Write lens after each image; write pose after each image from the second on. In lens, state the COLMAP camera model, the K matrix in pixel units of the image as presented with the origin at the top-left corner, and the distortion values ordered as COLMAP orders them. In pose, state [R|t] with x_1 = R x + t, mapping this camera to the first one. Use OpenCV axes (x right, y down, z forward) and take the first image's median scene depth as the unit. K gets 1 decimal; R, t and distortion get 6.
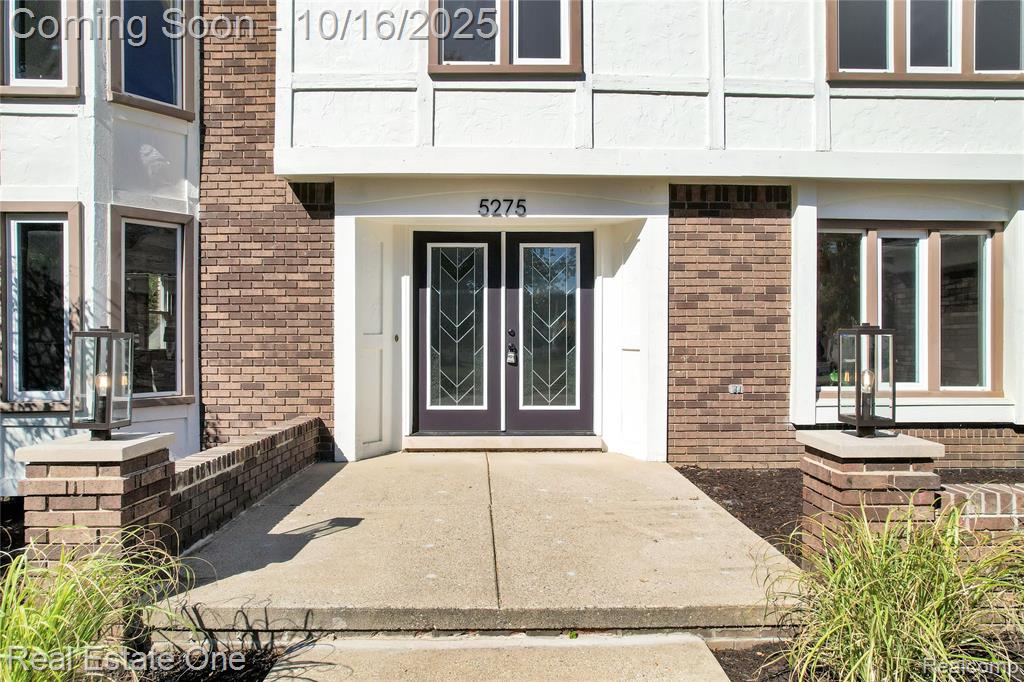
lens RADIAL K [[663.9, 0, 518.7], [0, 663.9, 347.4], [0, 0, 1]] dist [-0.051217, 0.033961]
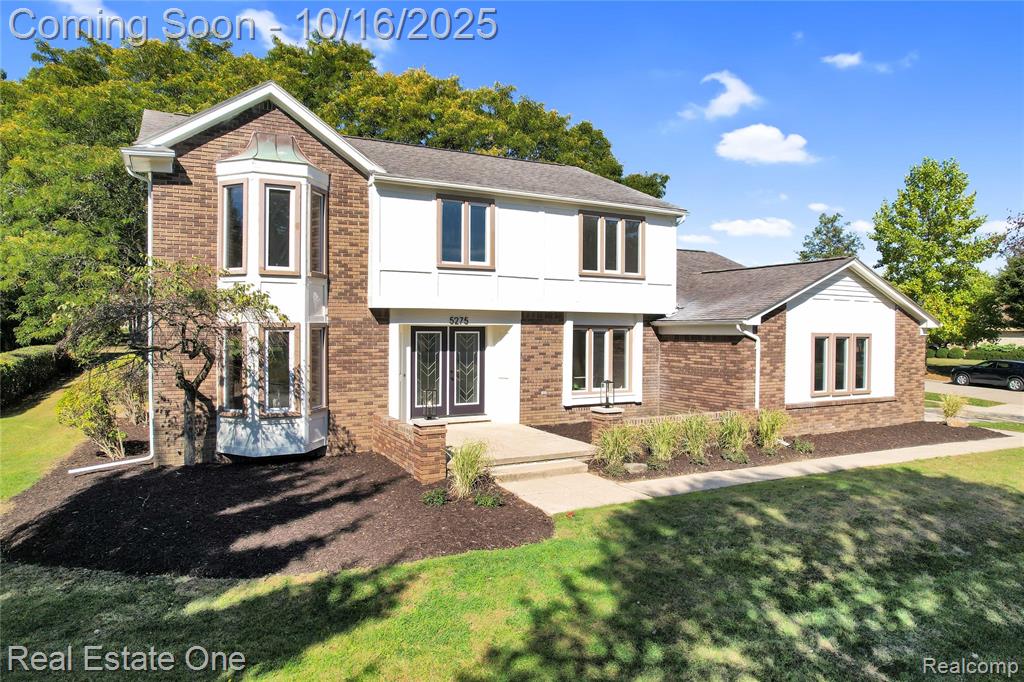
lens RADIAL K [[642.4, 0, 514.8], [0, 642.4, 347.8], [0, 0, 1]] dist [-0.023412, -0.000019]
pose [[0.892604, -0.007808, 0.450773, -0.877237], [0.000388, 0.999863, 0.016551, -0.150918], [-0.450841, -0.014598, 0.892485, -1.136030]]
